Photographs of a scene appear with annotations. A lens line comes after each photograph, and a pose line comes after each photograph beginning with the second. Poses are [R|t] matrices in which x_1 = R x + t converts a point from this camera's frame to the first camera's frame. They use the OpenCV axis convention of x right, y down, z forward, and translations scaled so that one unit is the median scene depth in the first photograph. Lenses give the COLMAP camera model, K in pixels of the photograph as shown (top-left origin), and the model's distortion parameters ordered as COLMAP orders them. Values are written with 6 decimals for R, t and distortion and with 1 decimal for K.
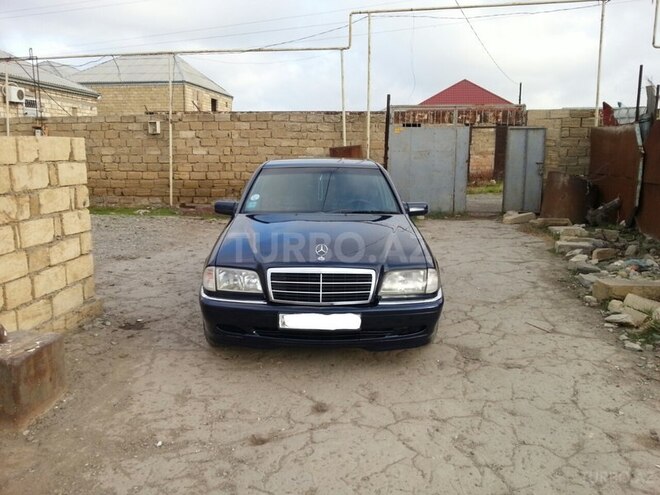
lens RADIAL K [[546.6, 0, 328.5], [0, 546.6, 248.4], [0, 0, 1]] dist [0.003952, -0.034662]
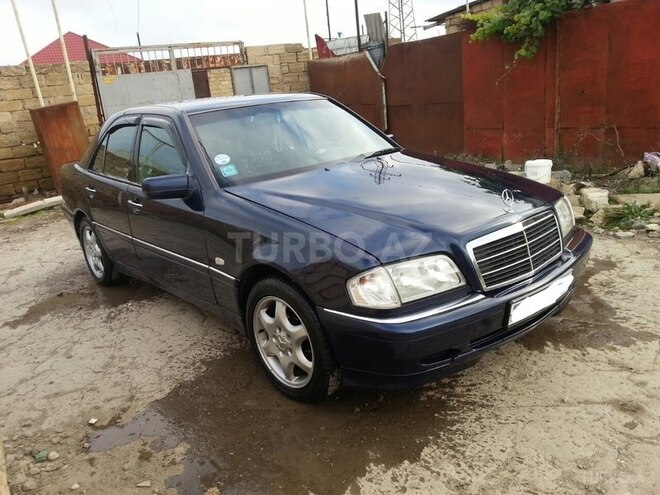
lens RADIAL K [[546.6, 0, 333.5], [0, 546.6, 249.7], [0, 0, 1]] dist [0.003952, -0.034662]
pose [[0.761596, -0.258183, 0.594401, -0.453473], [0.212207, 0.966000, 0.147692, -0.061373], [-0.612323, 0.013655, 0.790490, 0.450860]]
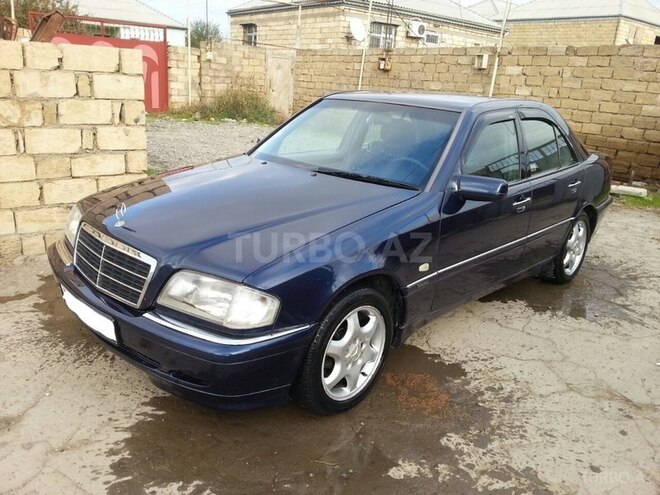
lens RADIAL K [[546.6, 0, 336.3], [0, 546.6, 245.5], [0, 0, 1]] dist [0.003952, -0.034662]
pose [[0.713999, 0.242170, -0.656932, 0.474182], [-0.181156, 0.970225, 0.160769, -0.084794], [0.676305, 0.004218, 0.736610, 0.518353]]
